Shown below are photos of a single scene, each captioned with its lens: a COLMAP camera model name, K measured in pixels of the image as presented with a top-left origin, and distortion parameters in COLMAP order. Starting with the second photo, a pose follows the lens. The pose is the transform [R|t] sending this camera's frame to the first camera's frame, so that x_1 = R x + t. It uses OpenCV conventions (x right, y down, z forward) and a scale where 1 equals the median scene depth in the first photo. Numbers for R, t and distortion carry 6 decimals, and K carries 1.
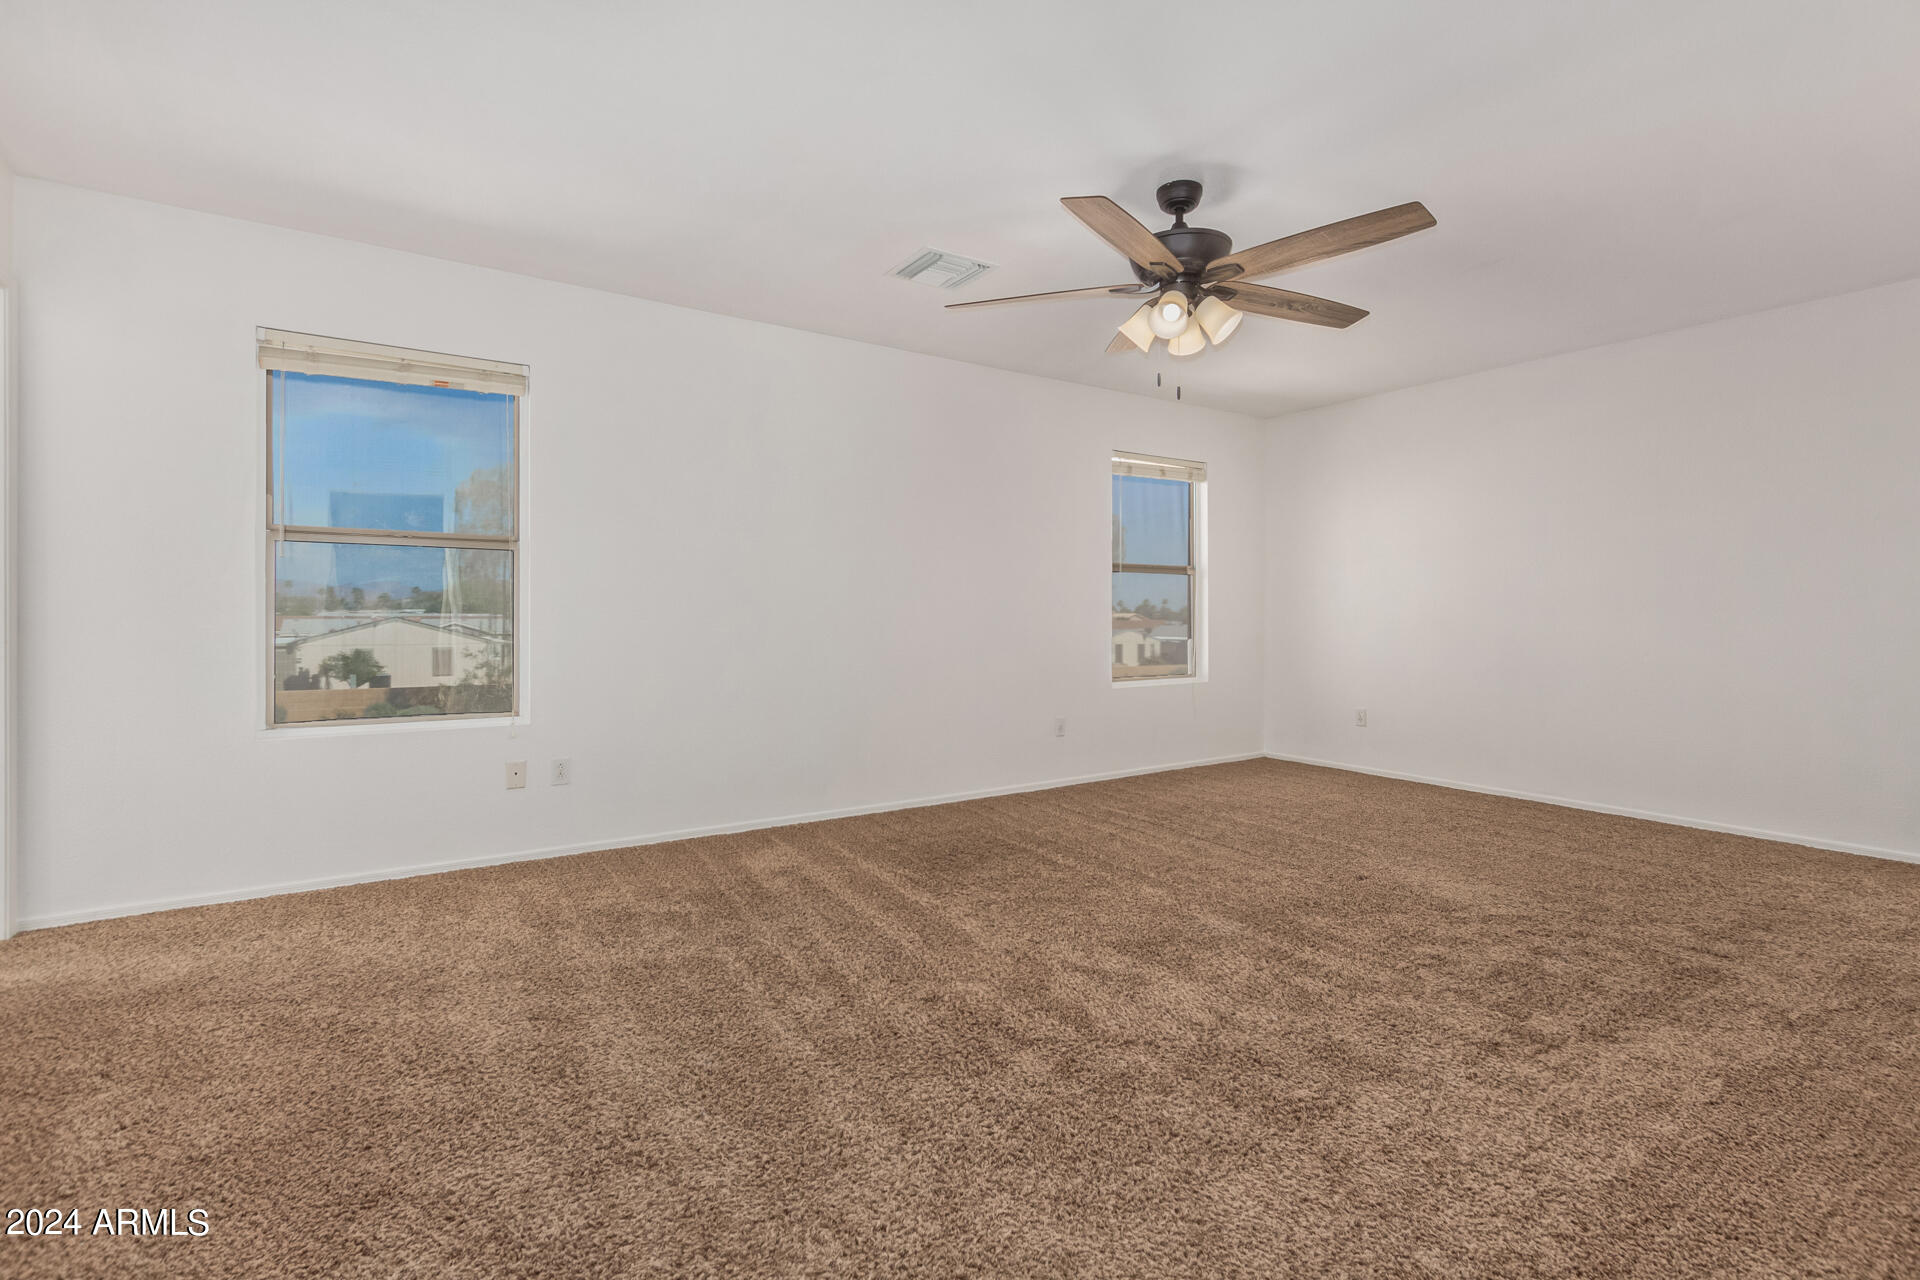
lens RADIAL K [[895.9, 0, 970.5], [0, 895.9, 640.0], [0, 0, 1]] dist [0.001917, -0.000230]
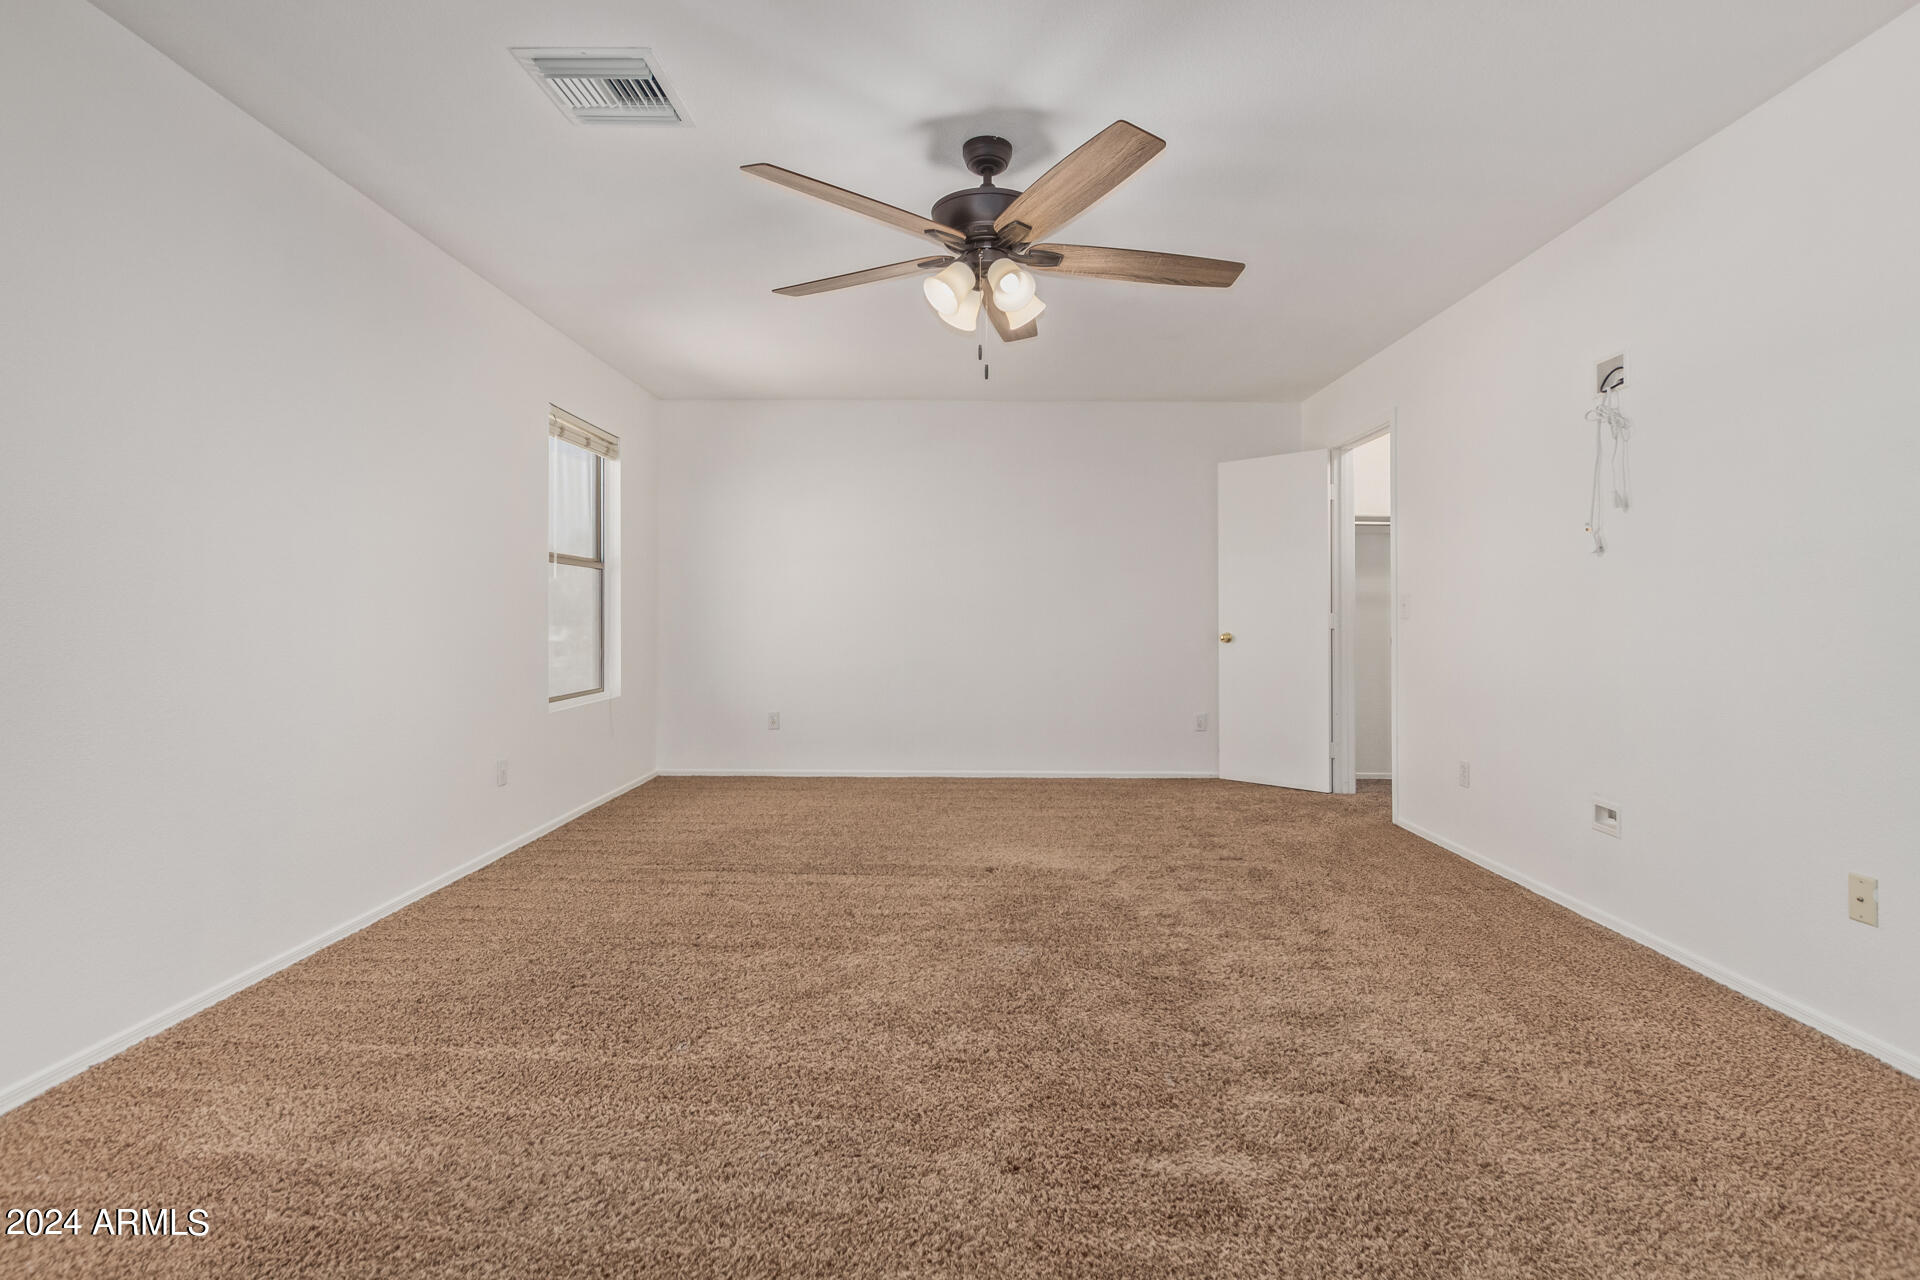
lens RADIAL K [[907.5, 0, 965.2], [0, 907.5, 627.7], [0, 0, 1]] dist [0.004138, 0.000675]
pose [[0.556043, -0.012634, 0.831057, -0.547202], [0.023959, 0.999713, -0.000832, -0.019092], [-0.830808, 0.020374, 0.556186, 0.520295]]
